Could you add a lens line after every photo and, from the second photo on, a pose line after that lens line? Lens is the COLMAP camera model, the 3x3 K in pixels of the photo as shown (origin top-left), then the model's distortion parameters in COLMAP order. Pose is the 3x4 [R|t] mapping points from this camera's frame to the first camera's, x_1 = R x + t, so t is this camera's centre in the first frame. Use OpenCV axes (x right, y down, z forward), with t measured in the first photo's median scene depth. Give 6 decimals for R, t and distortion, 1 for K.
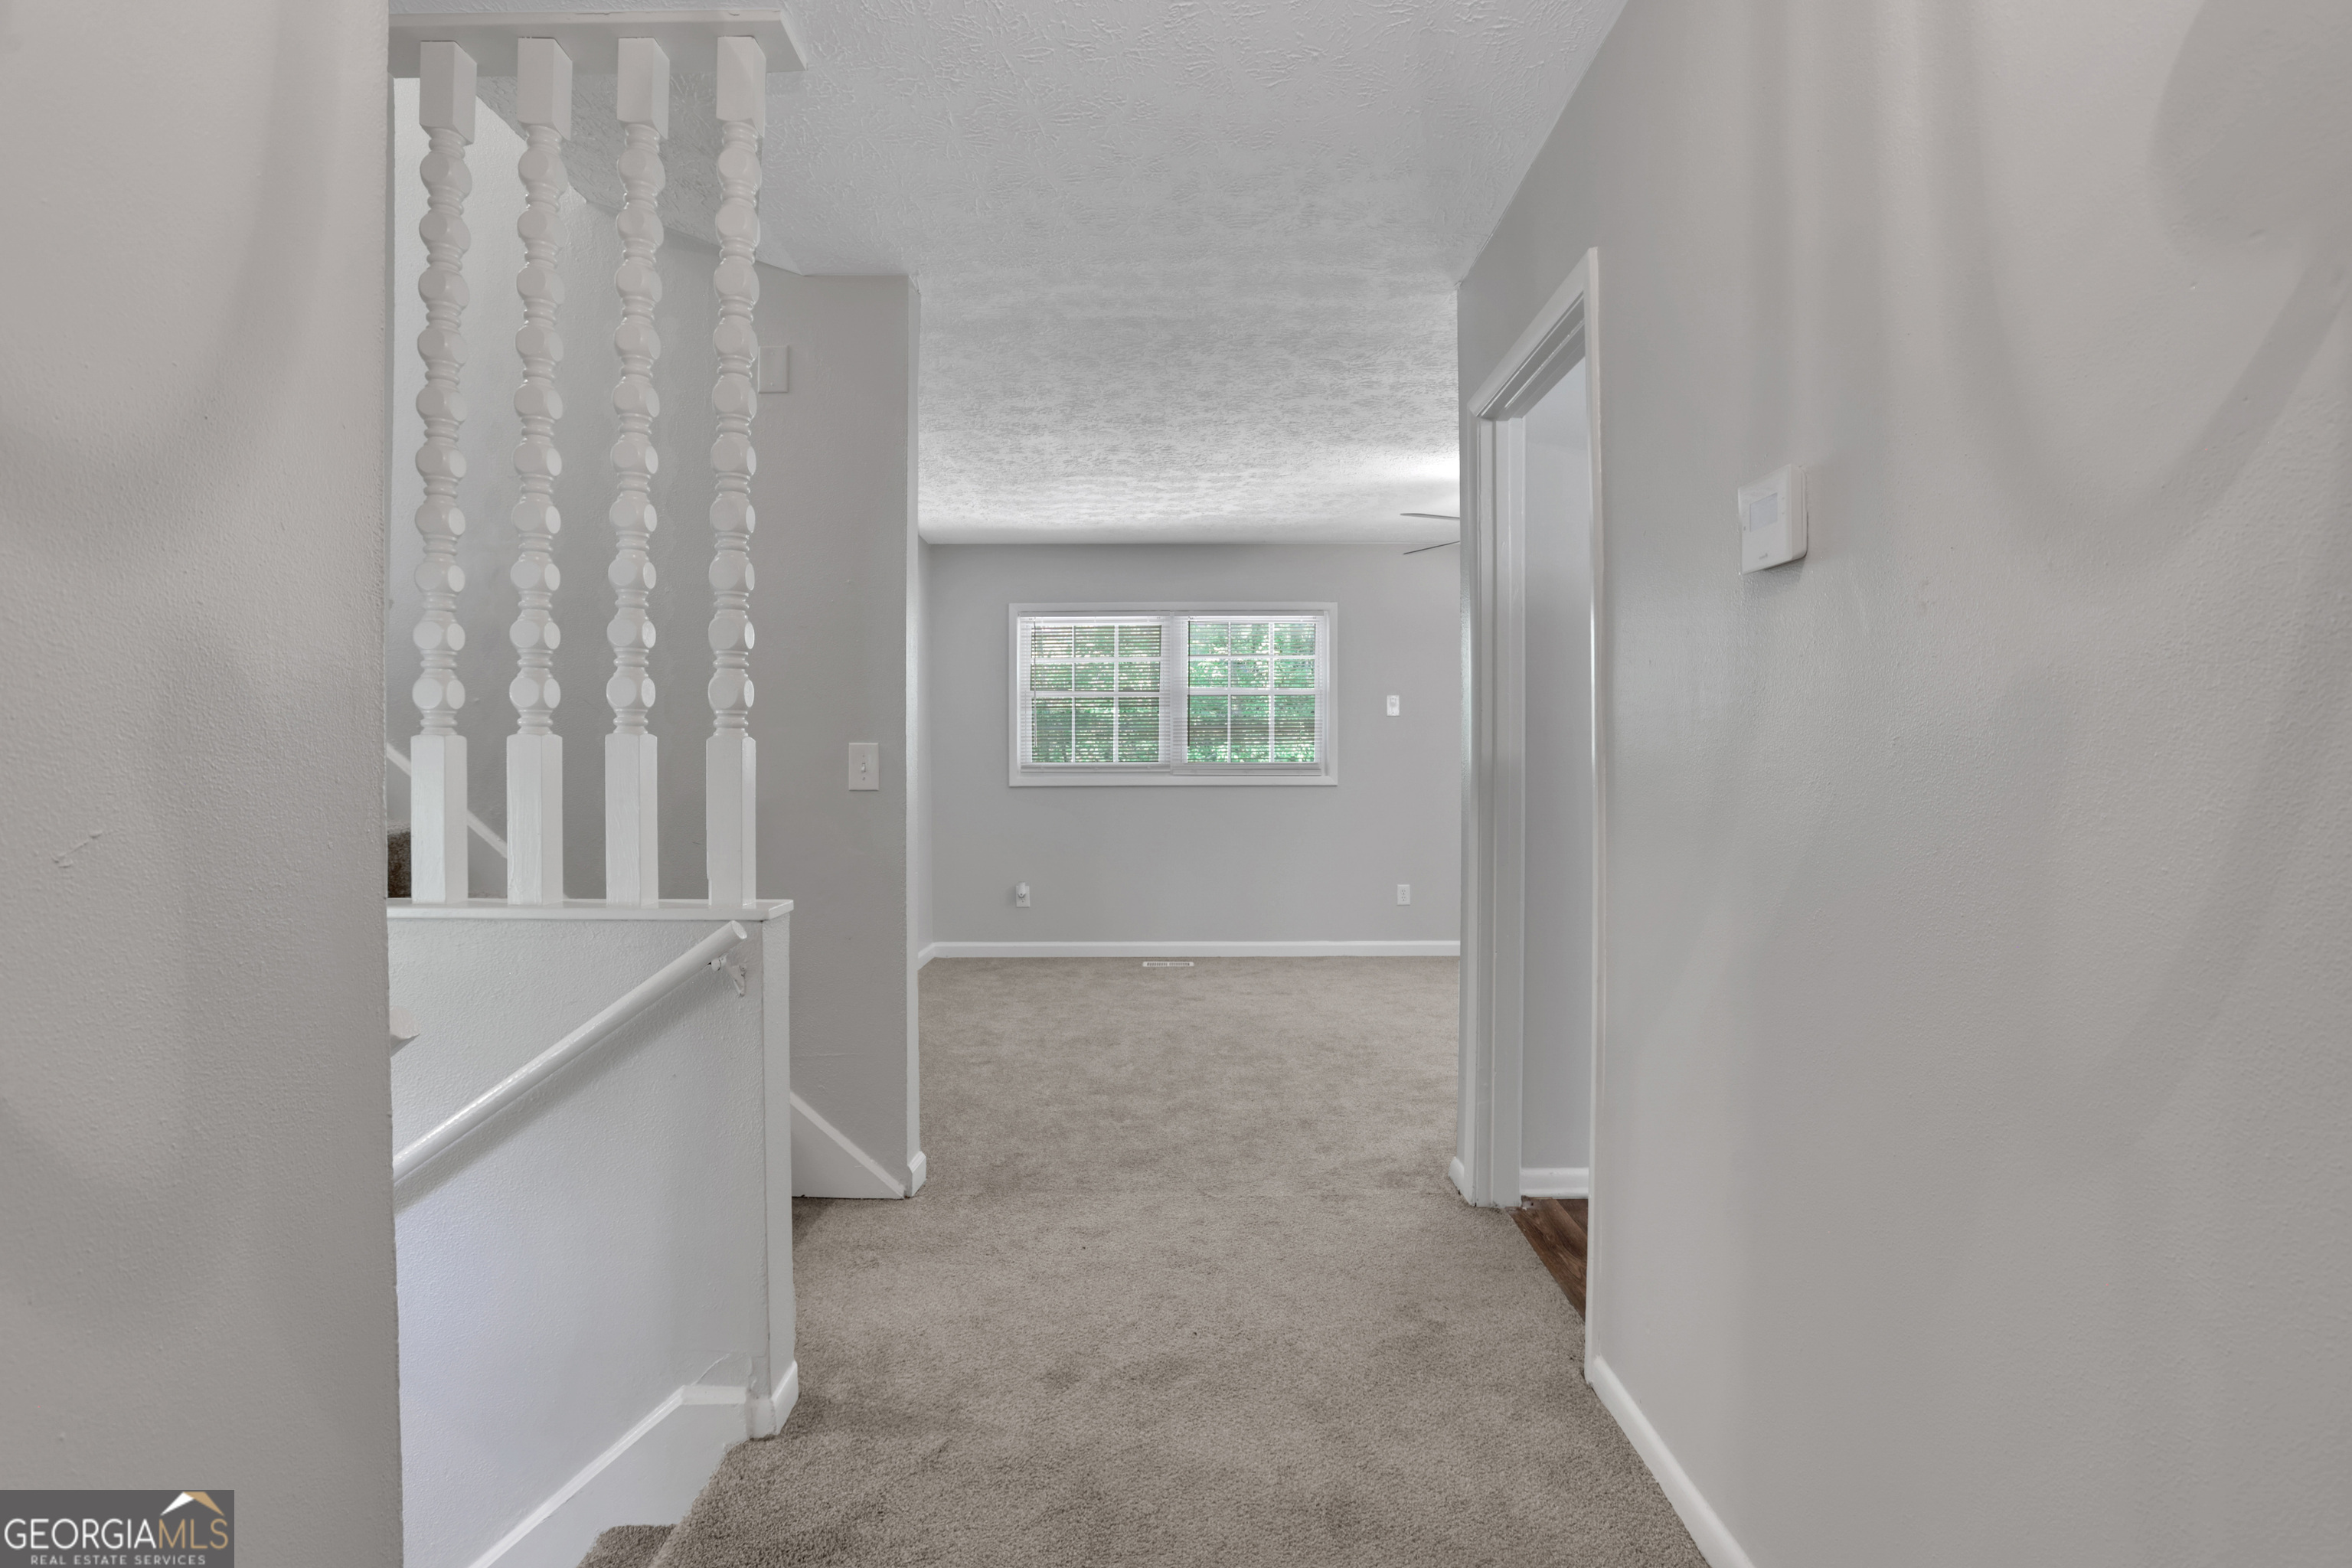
lens RADIAL K [[1117.3, 0, 1164.8], [0, 1117.3, 772.0], [0, 0, 1]] dist [-0.052218, 0.017217]
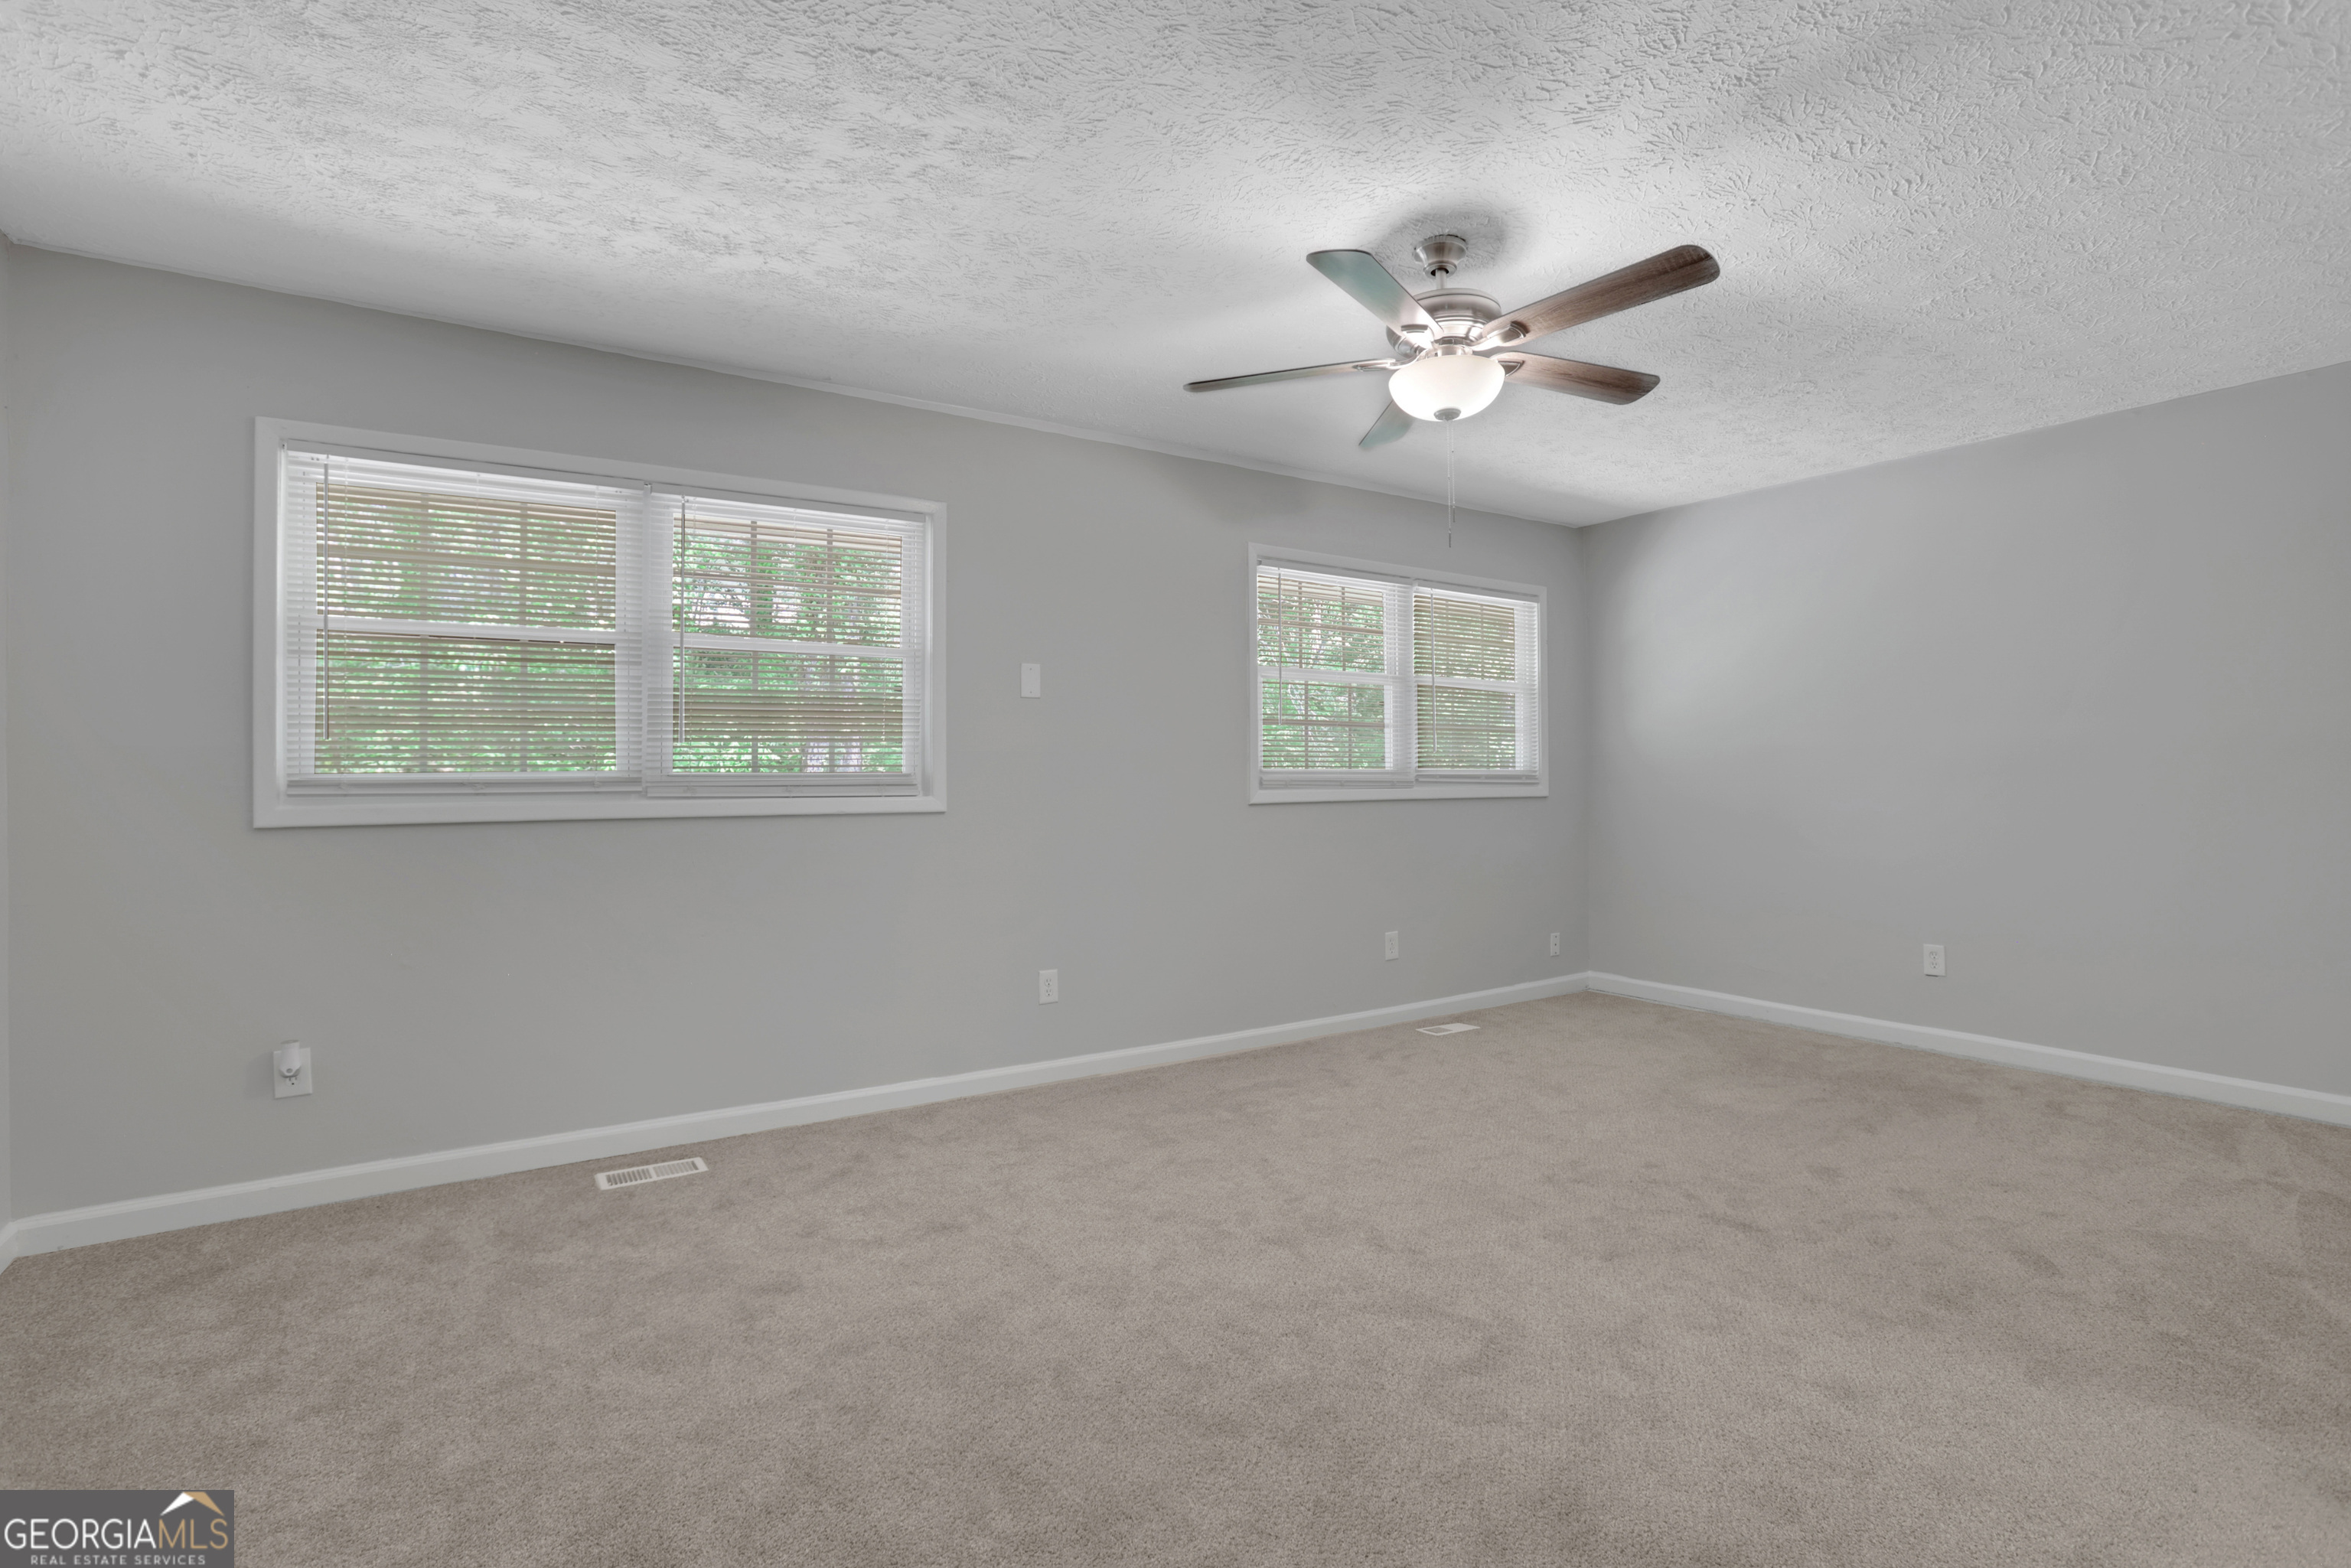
lens RADIAL K [[1116.8, 0, 1161.2], [0, 1116.8, 770.7], [0, 0, 1]] dist [-0.052218, 0.017217]
pose [[0.837833, 0.001240, 0.545925, -0.072925], [0.008440, 0.999848, -0.015225, -0.000105], [-0.545861, 0.017364, 0.837696, 0.442617]]
